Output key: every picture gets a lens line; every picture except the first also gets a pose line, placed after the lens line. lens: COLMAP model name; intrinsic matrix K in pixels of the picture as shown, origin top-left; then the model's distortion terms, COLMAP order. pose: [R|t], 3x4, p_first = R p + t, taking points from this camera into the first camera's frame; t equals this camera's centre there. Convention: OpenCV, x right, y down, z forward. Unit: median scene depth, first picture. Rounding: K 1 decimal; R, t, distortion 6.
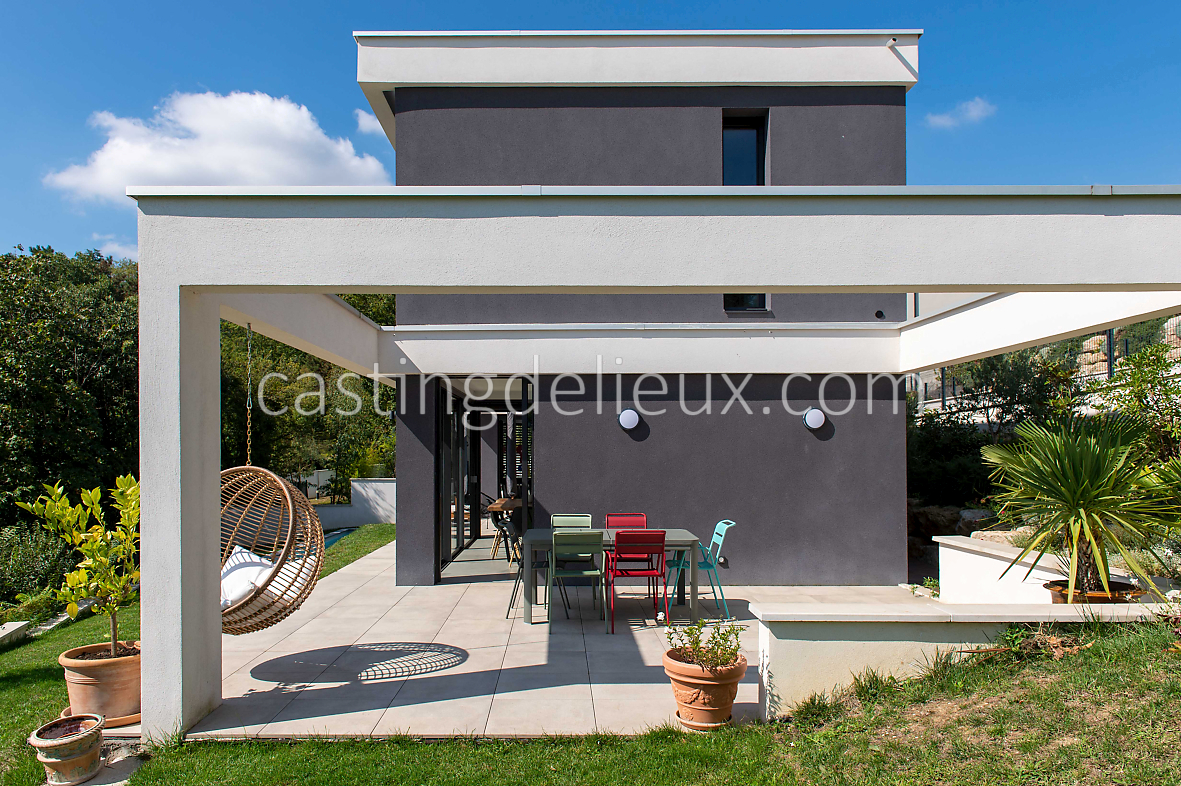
lens RADIAL K [[837.1, 0, 541.0], [0, 837.1, 441.4], [0, 0, 1]] dist [0.005149, -0.017411]
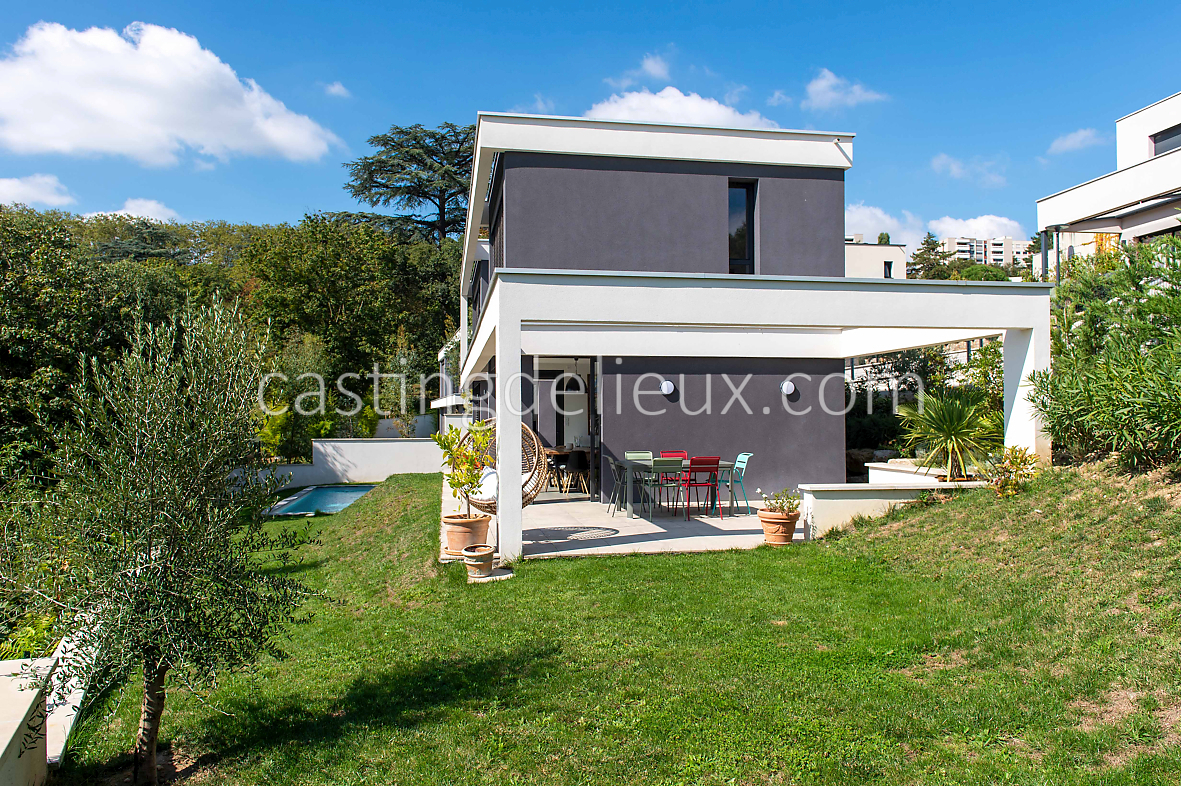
lens RADIAL K [[837.1, 0, 593.3], [0, 837.1, 397.8], [0, 0, 1]] dist [0.005149, -0.017411]
pose [[0.985001, 0.001954, 0.172535, -0.335661], [-0.000622, 0.999970, -0.007770, 0.003575], [-0.172545, 0.007546, 0.984973, -0.506427]]
